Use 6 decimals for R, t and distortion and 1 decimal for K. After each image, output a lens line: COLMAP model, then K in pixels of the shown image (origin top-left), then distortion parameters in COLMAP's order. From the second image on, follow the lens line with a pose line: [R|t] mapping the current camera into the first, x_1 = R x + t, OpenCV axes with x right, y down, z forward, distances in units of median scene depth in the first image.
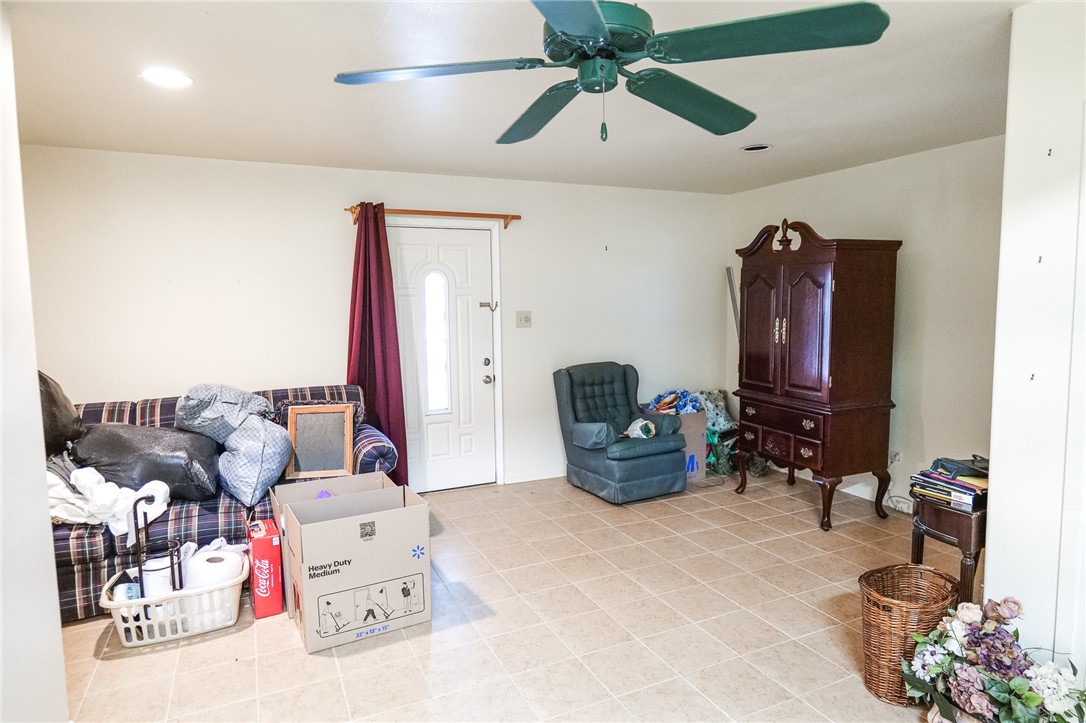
lens RADIAL K [[635.7, 0, 541.2], [0, 635.7, 358.9], [0, 0, 1]] dist [-0.019868, 0.008020]
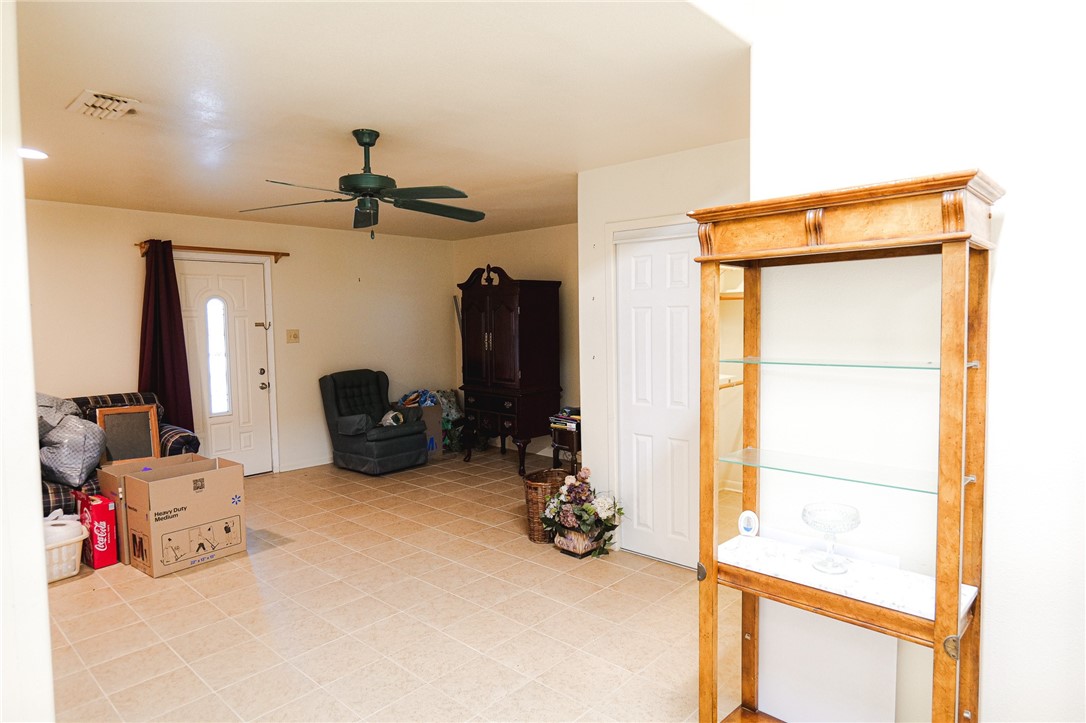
lens RADIAL K [[635.7, 0, 539.8], [0, 635.7, 360.8], [0, 0, 1]] dist [-0.019868, 0.008020]
pose [[0.922862, -0.025914, 0.384257, -0.076893], [0.038041, 0.998988, -0.023991, 0.042515], [-0.383247, 0.036758, 0.922914, -0.410826]]
